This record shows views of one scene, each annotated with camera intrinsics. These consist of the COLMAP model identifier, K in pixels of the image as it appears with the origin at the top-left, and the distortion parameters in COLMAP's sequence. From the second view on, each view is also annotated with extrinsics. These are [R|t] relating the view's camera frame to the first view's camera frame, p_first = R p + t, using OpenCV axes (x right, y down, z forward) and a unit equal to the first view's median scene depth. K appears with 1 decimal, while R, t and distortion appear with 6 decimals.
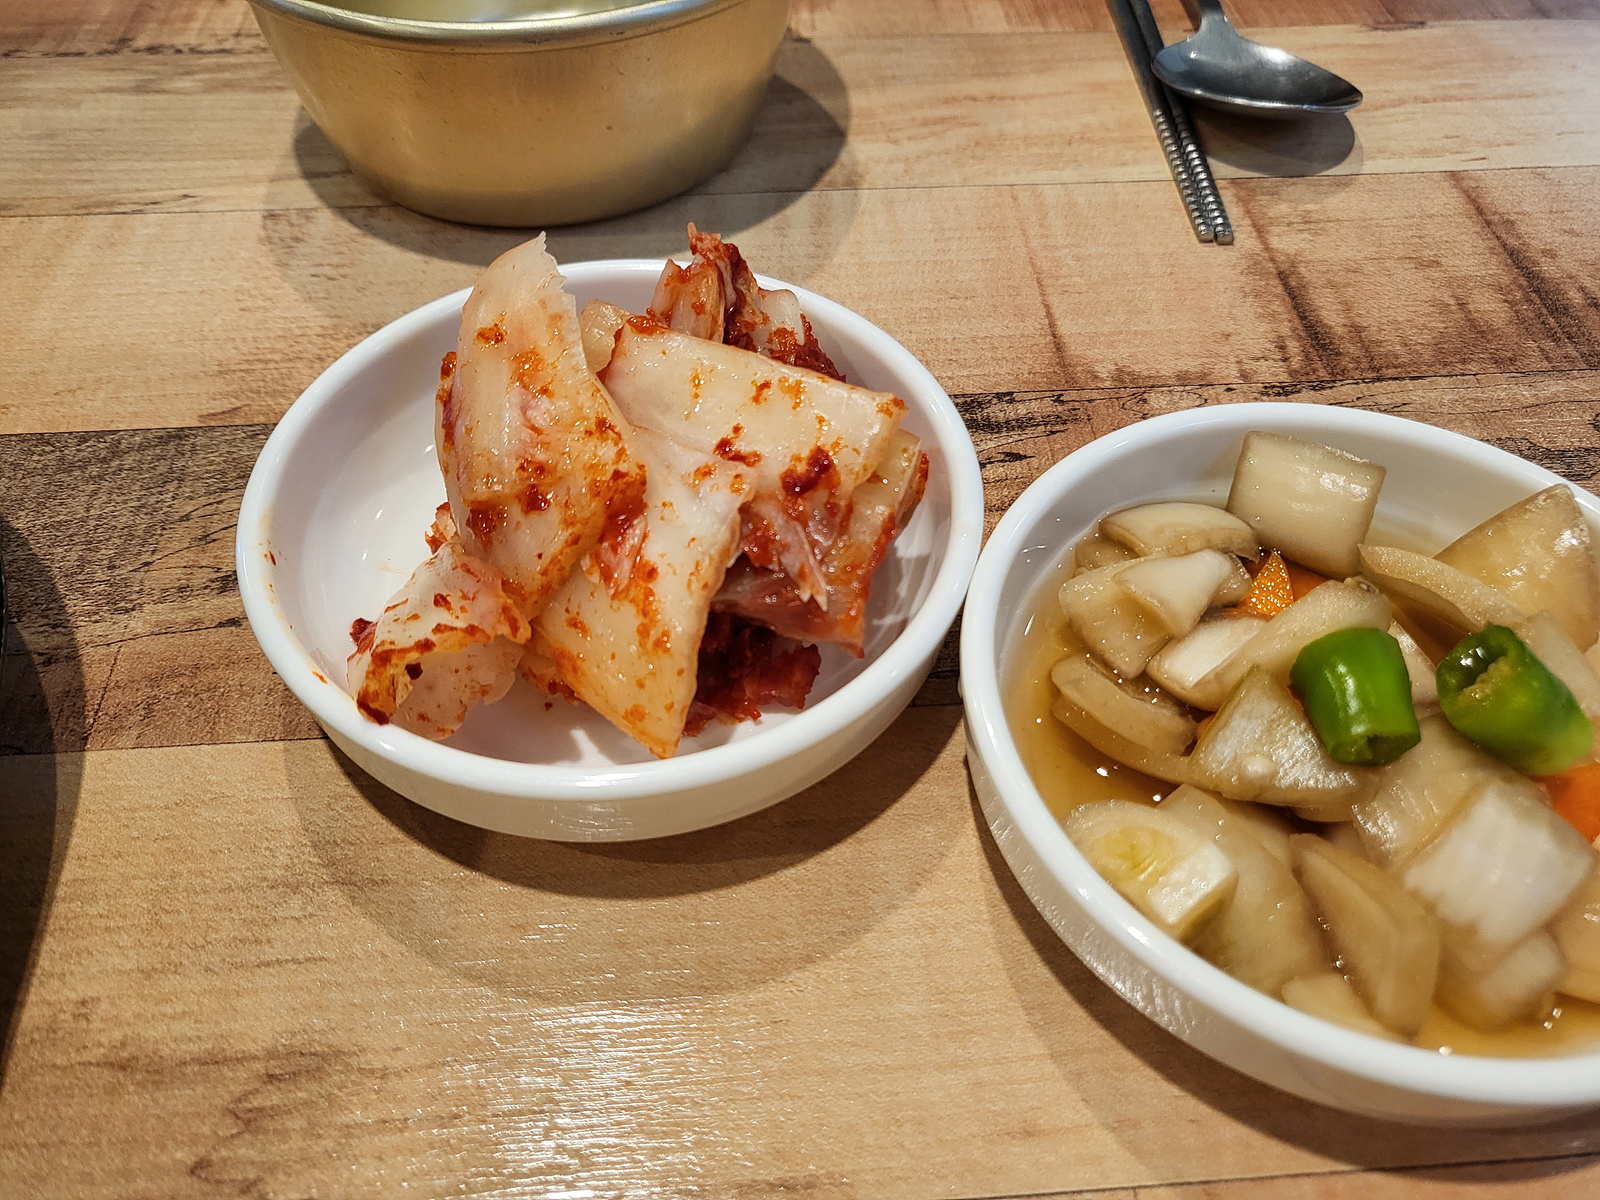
lens RADIAL K [[1223.6, 0, 797.4], [0, 1223.6, 577.5], [0, 0, 1]] dist [-0.064413, 0.081608]
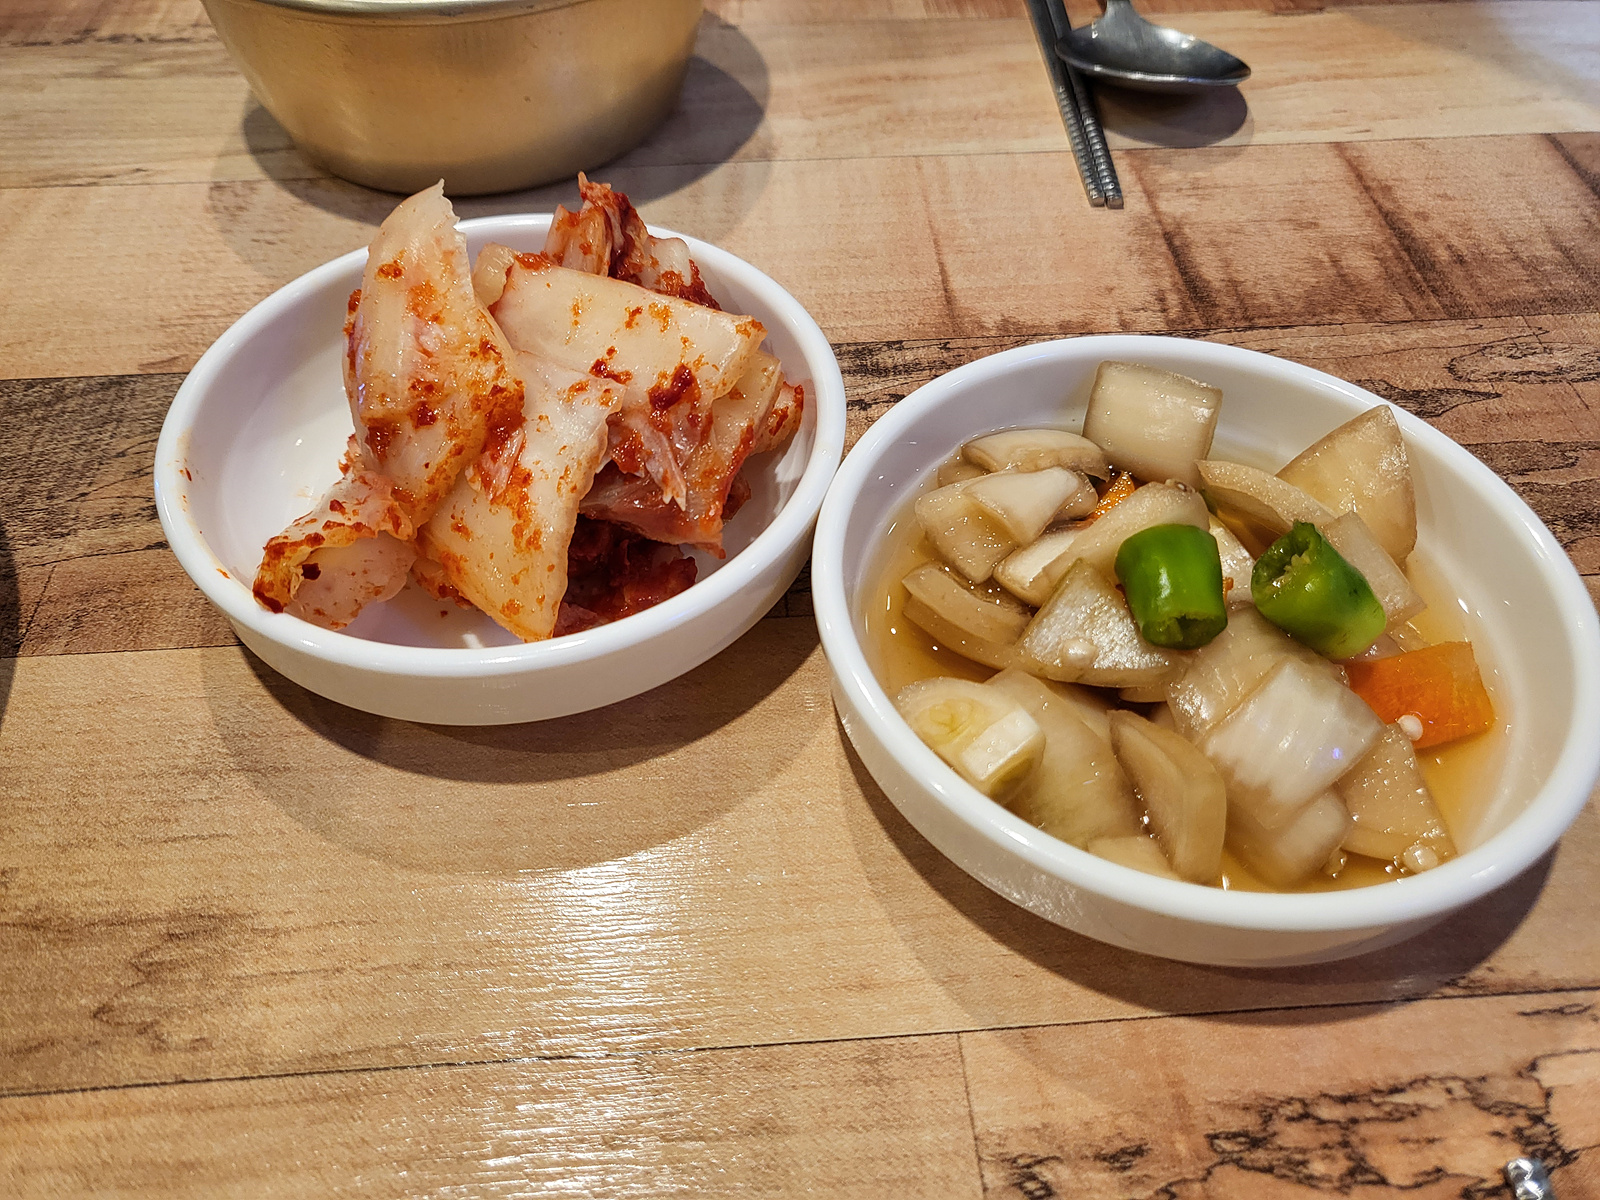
lens RADIAL K [[1223.6, 0, 797.4], [0, 1223.6, 577.5], [0, 0, 1]] dist [-0.064413, 0.081608]
pose [[0.999982, -0.003490, -0.004923, 0.113501], [0.003402, 0.999838, -0.017698, 0.093165], [0.004984, 0.017680, 0.999831, -0.077872]]
